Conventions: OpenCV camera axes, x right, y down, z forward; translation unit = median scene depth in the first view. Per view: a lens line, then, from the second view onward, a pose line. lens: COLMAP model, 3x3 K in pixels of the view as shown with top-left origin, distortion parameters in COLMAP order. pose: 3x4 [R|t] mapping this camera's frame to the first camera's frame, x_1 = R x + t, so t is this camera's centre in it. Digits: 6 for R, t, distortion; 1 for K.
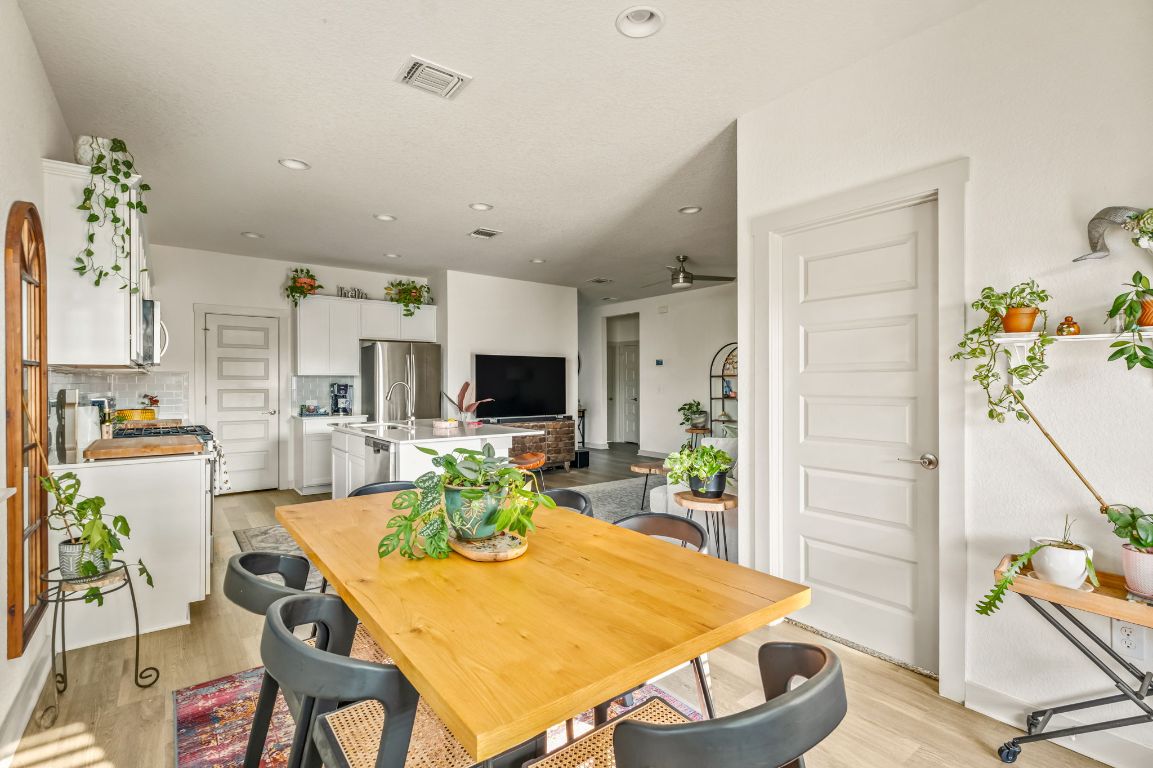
lens RADIAL K [[534.2, 0, 579.9], [0, 534.2, 387.0], [0, 0, 1]] dist [-0.000975, 0.000707]
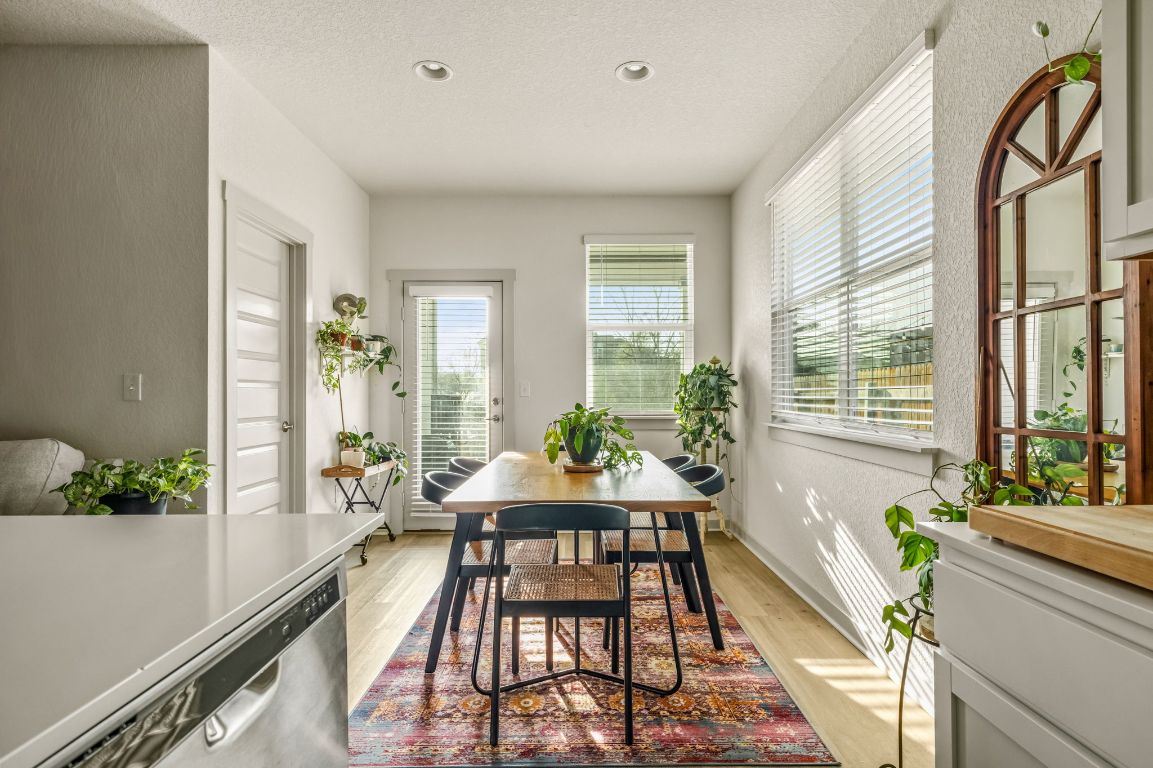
lens RADIAL K [[534.2, 0, 579.0], [0, 534.2, 383.8], [0, 0, 1]] dist [-0.000975, 0.000707]
pose [[-0.780327, 0.002489, 0.625366, -0.382354], [0.002813, 0.999996, -0.000470, 0.012638], [-0.625365, 0.001393, -0.780331, 0.734886]]
